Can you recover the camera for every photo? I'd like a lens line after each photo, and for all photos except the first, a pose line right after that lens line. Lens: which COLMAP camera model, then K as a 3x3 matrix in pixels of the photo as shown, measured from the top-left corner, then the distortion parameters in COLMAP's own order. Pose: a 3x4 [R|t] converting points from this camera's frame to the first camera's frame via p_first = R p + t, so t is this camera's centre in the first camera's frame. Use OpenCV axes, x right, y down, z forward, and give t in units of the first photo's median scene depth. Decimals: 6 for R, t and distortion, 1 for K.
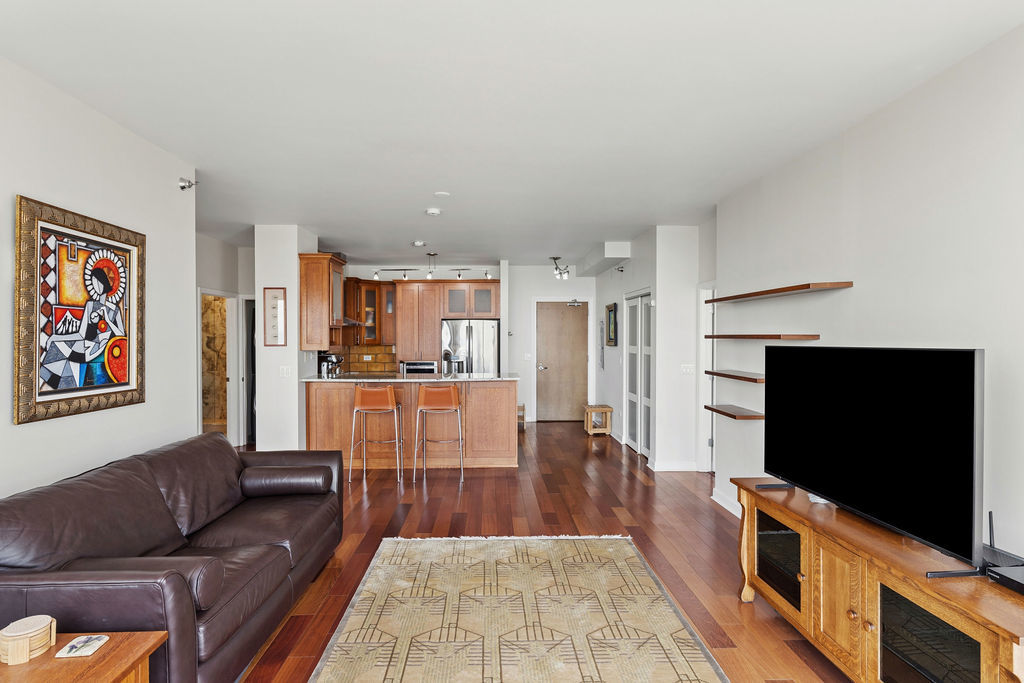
lens RADIAL K [[610.5, 0, 521.2], [0, 610.5, 344.9], [0, 0, 1]] dist [0.003142, 0.002212]
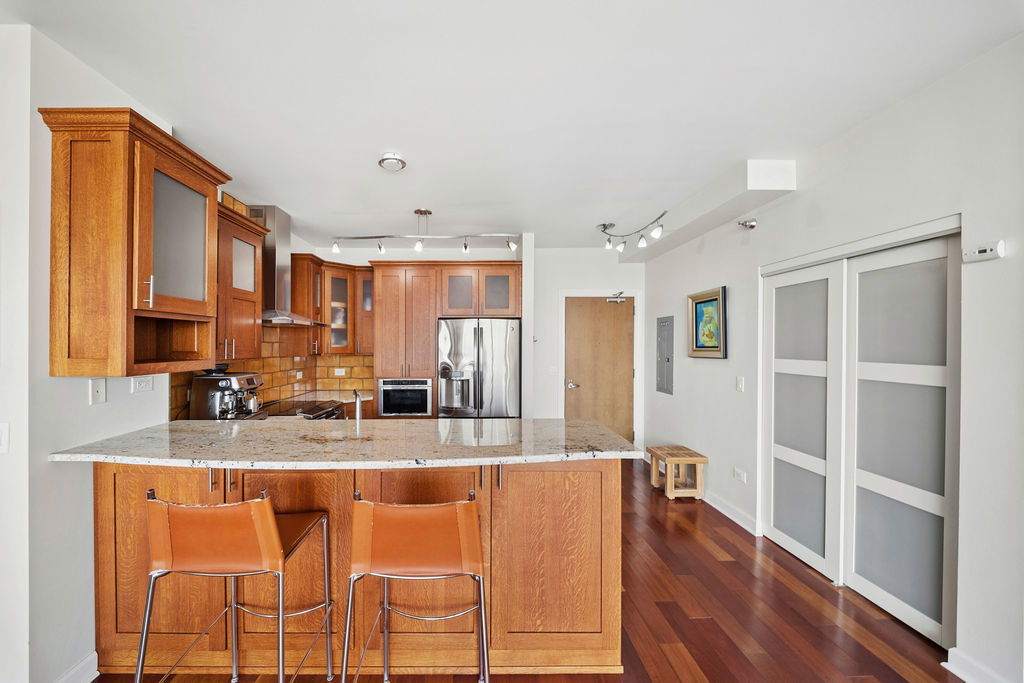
lens RADIAL K [[363.8, 0, 459.1], [0, 363.8, 343.5], [0, 0, 1]] dist [-0.004334, -0.001189]
pose [[0.996156, 0.000661, -0.087596, -0.180730], [-0.002290, 0.999826, -0.018494, -0.014702], [0.087569, 0.018623, 0.995984, 1.520395]]
